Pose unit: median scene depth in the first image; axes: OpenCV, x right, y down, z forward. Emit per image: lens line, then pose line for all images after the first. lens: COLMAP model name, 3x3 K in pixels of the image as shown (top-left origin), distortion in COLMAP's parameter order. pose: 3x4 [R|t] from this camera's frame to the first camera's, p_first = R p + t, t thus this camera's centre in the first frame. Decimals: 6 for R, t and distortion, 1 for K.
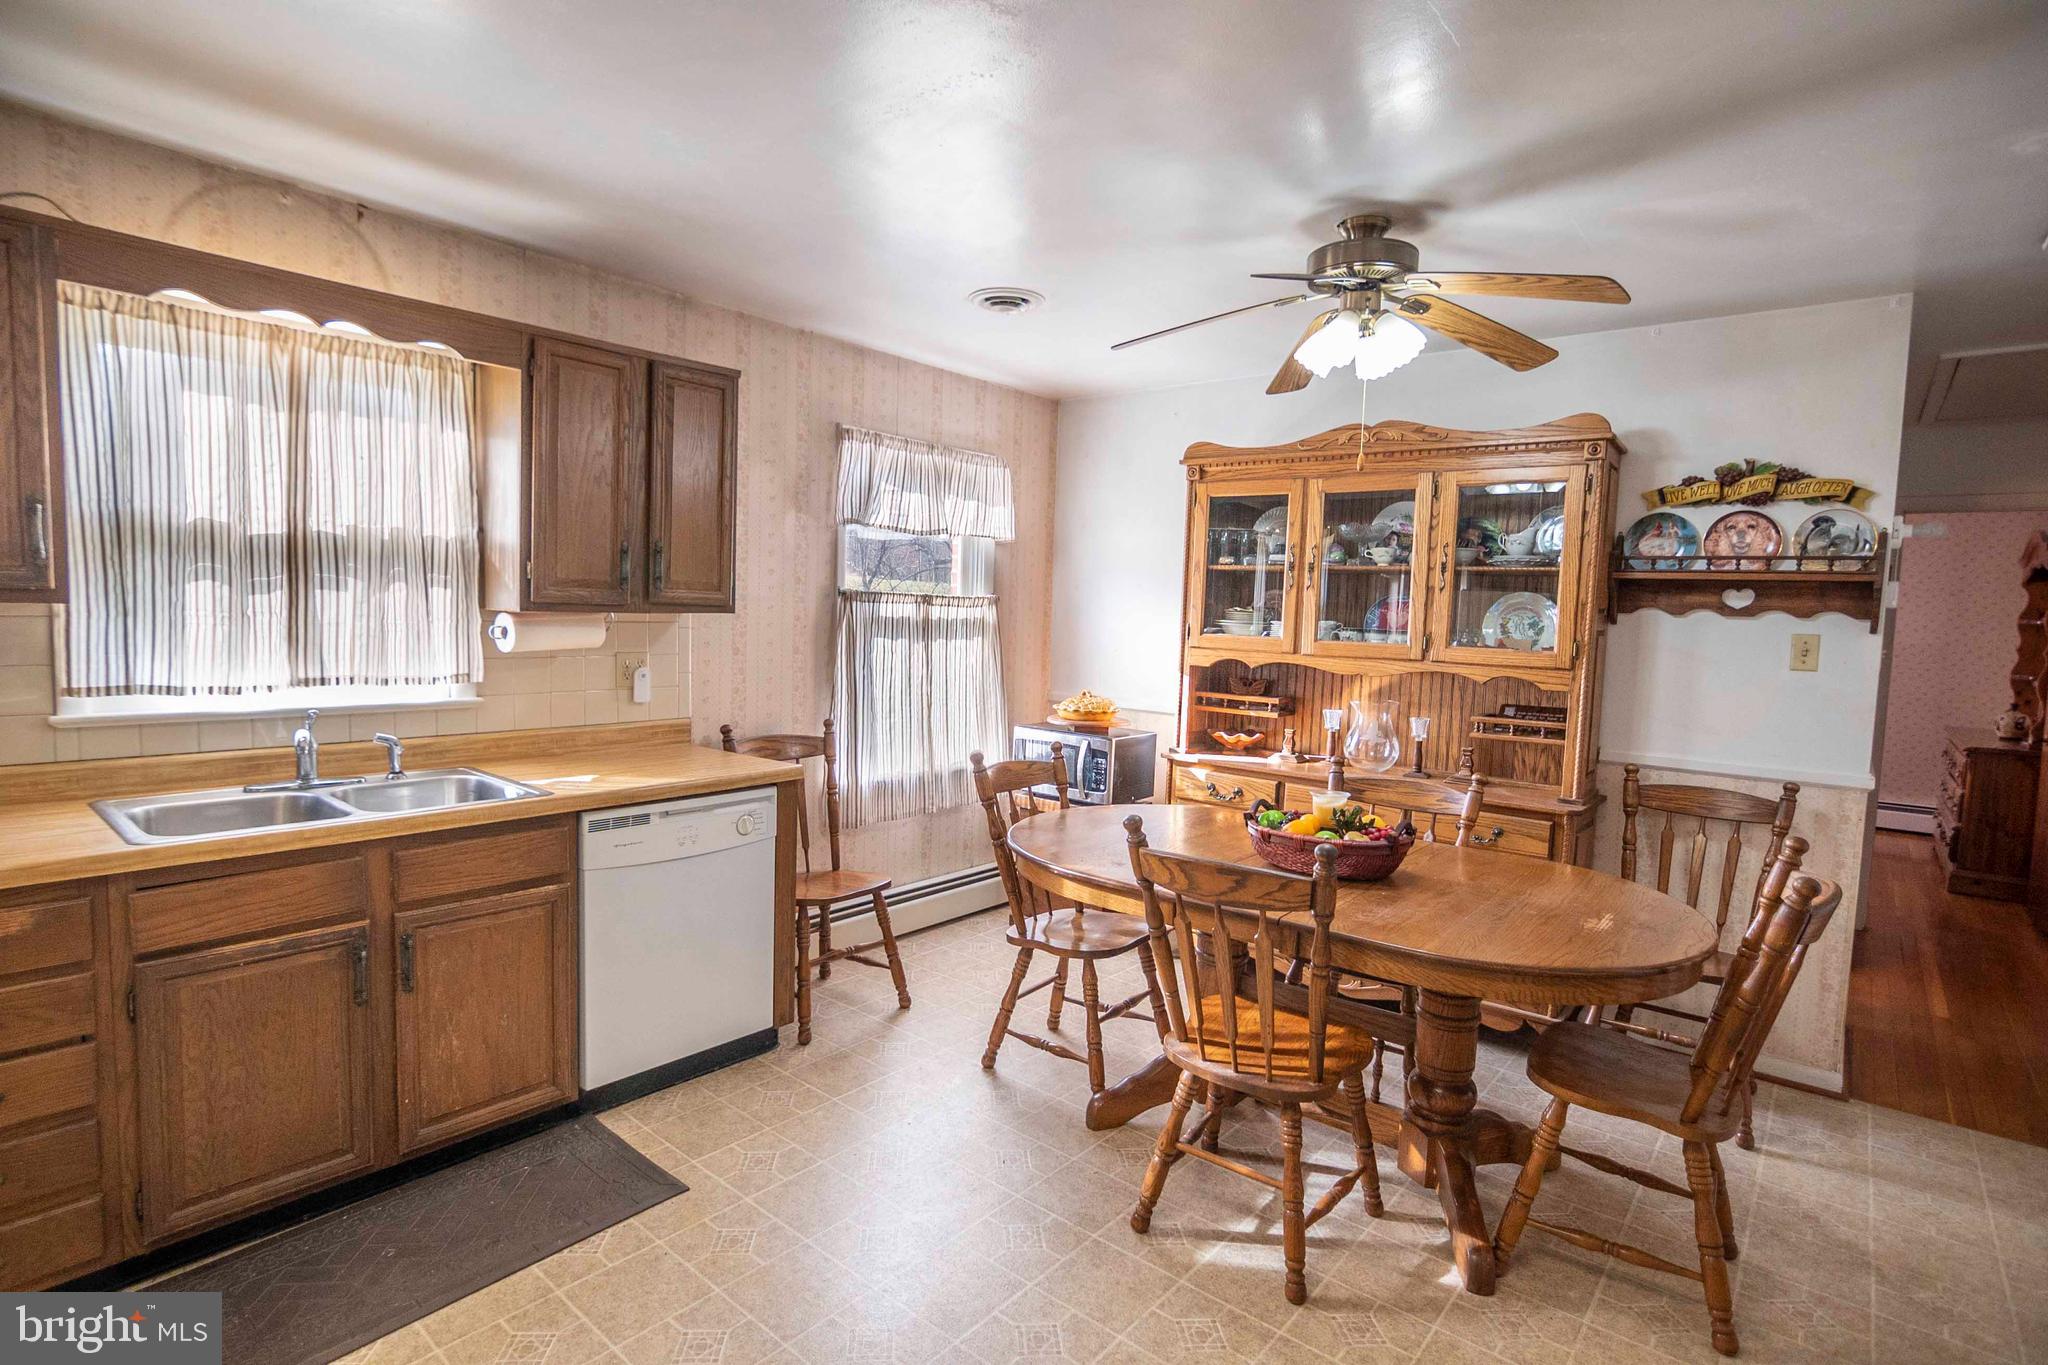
lens RADIAL K [[1008.0, 0, 1003.3], [0, 1008.0, 676.4], [0, 0, 1]] dist [-0.031889, 0.010468]
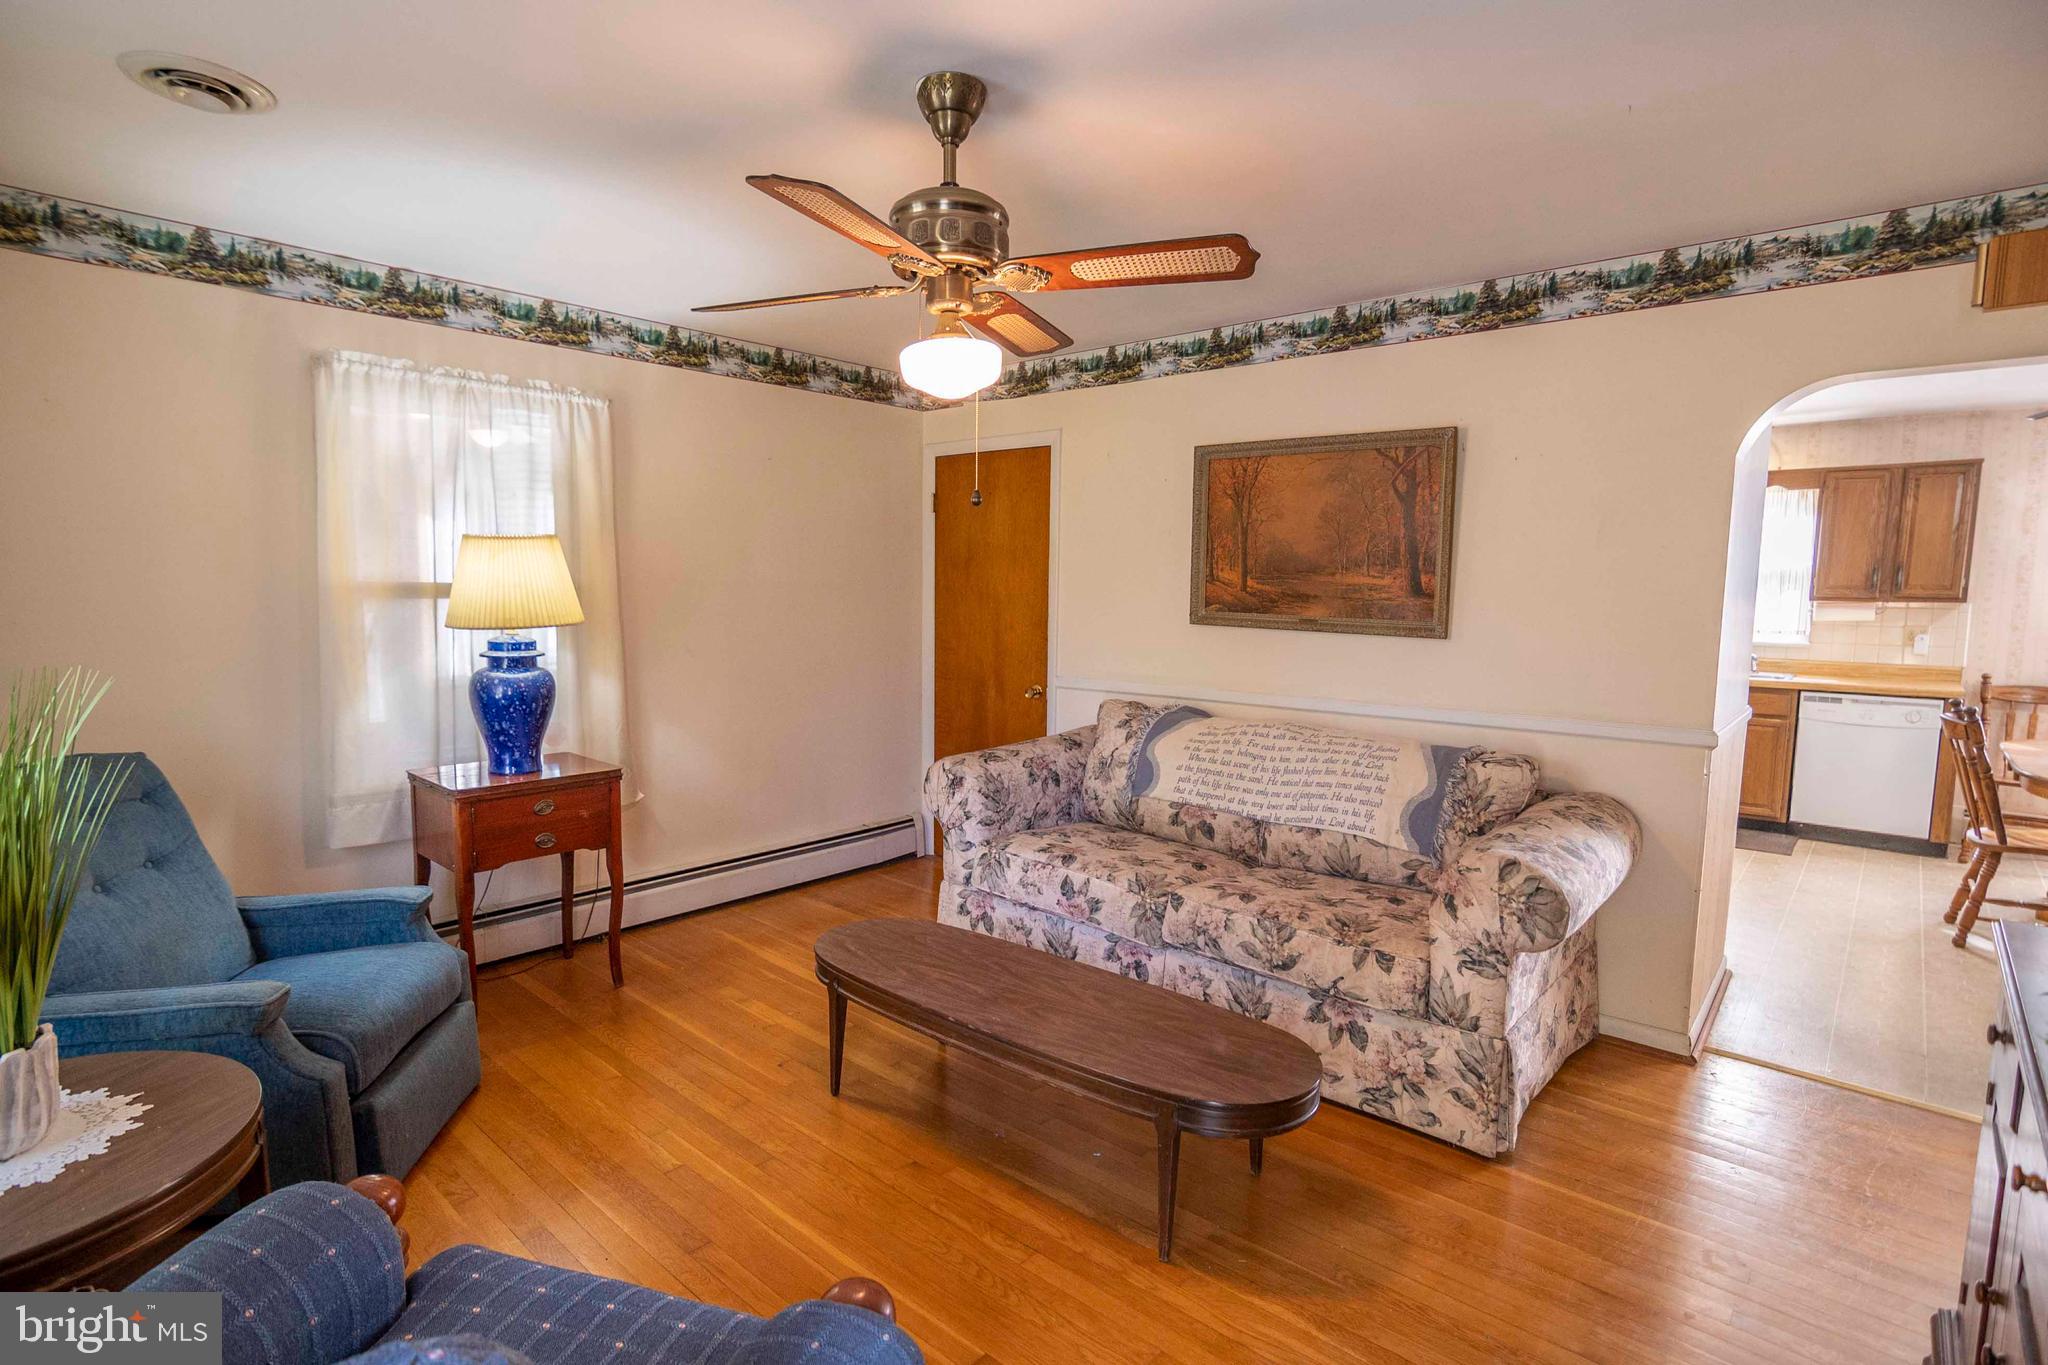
lens RADIAL K [[1008.0, 0, 1016.2], [0, 1008.0, 684.0], [0, 0, 1]] dist [-0.031889, 0.010468]
pose [[-0.012608, 0.076230, -0.997011, 1.455544], [-0.080019, 0.993815, 0.076997, 0.074182], [0.996714, 0.080750, -0.006430, -0.580196]]
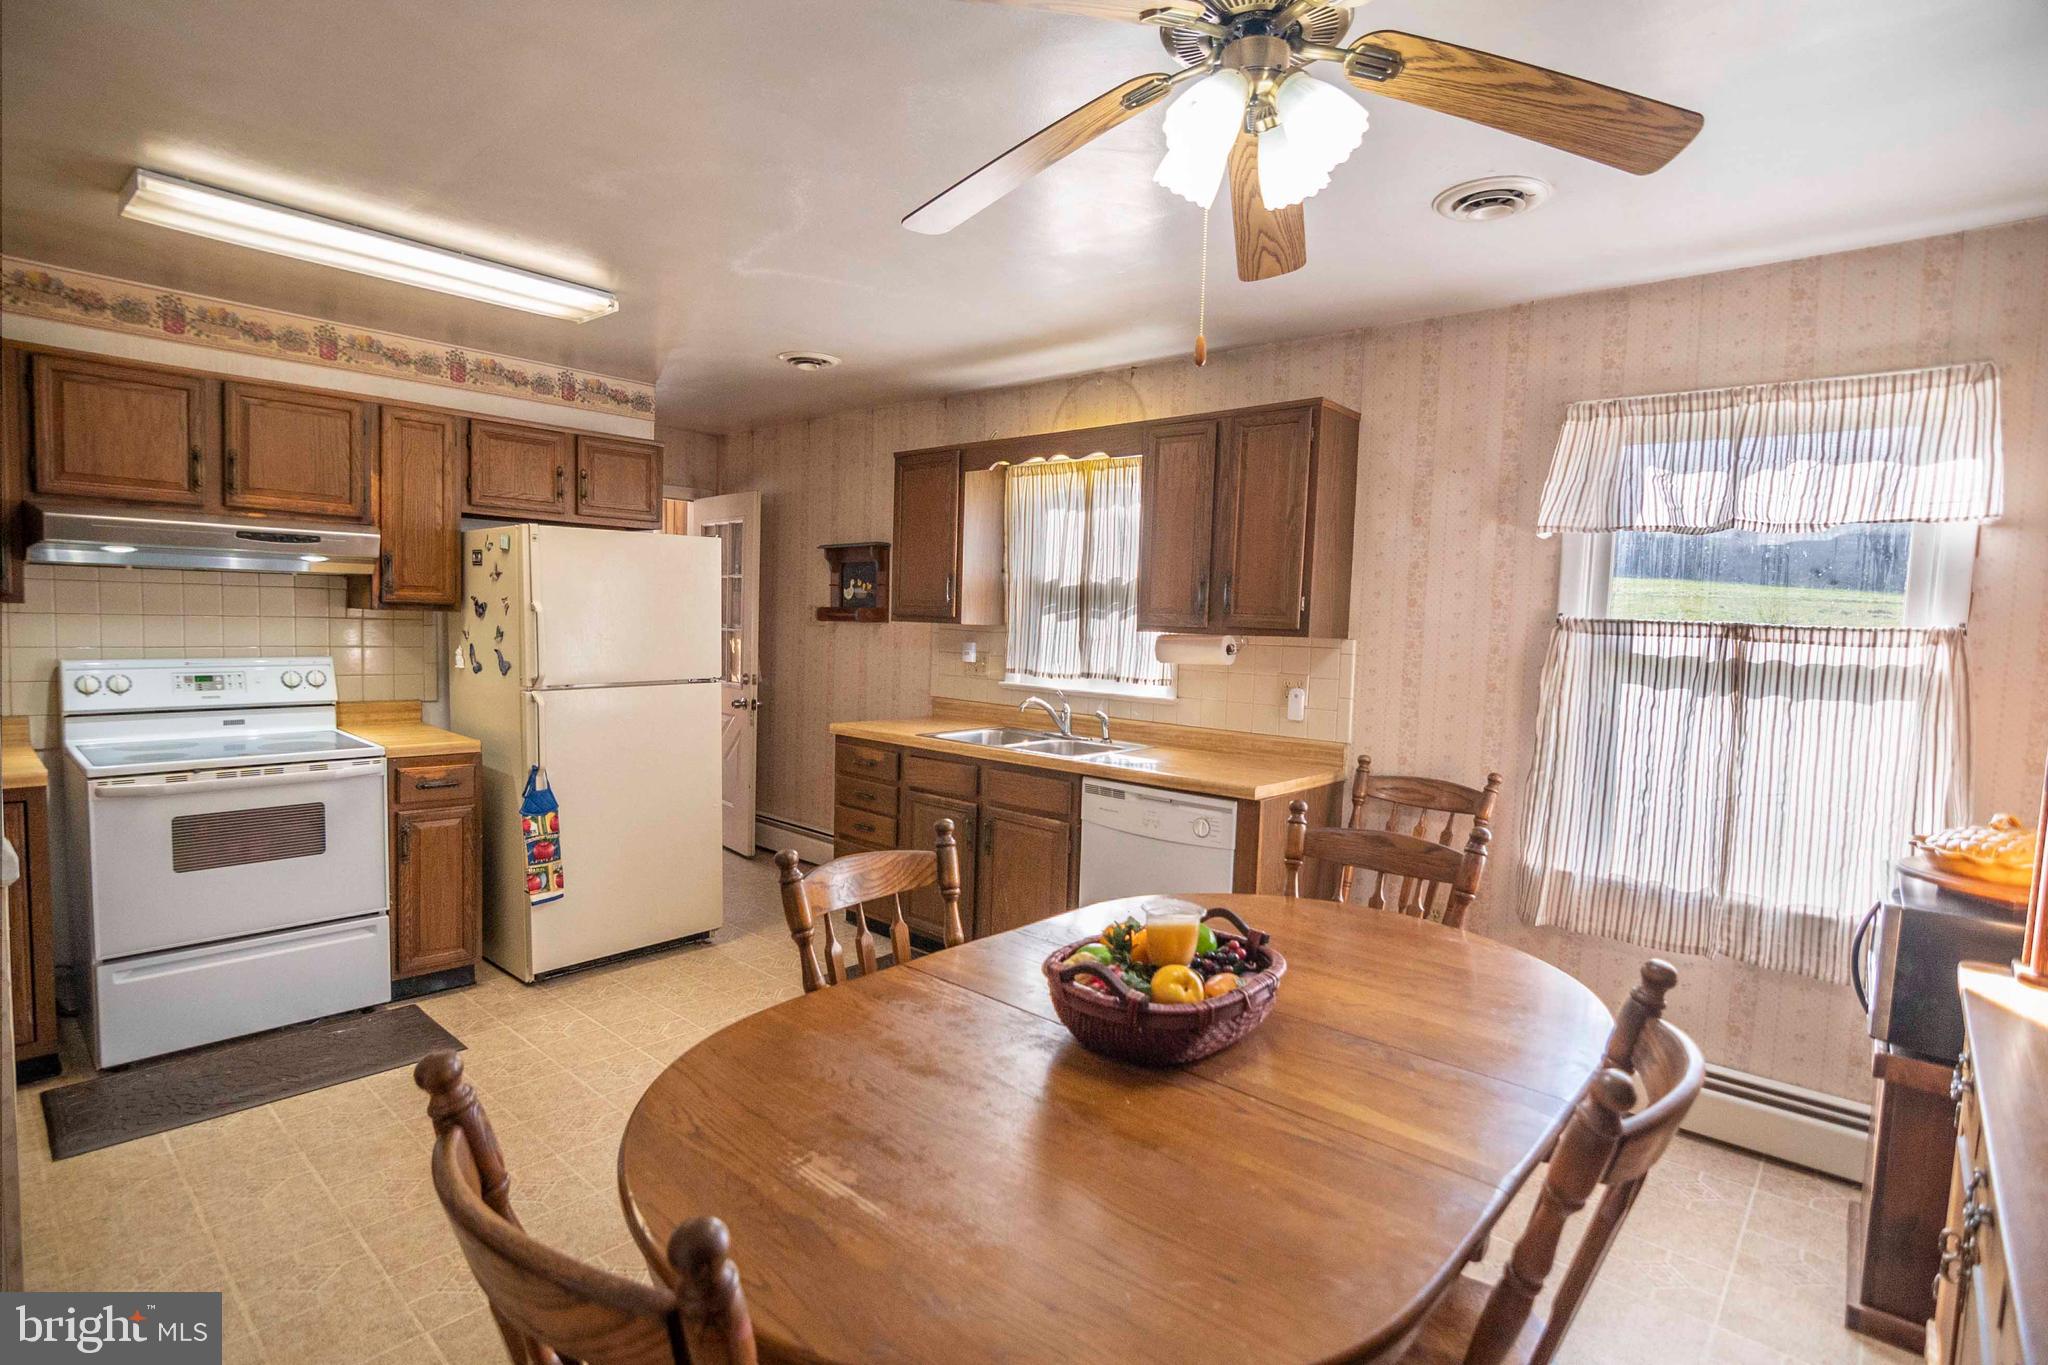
lens RADIAL K [[1008.0, 0, 1004.8], [0, 1008.0, 682.0], [0, 0, 1]] dist [-0.031889, 0.010468]
pose [[-0.035519, 0.036919, -0.998687, 0.777493], [-0.102137, 0.993951, 0.040376, -0.029114], [0.994136, 0.103437, -0.031533, 0.757323]]
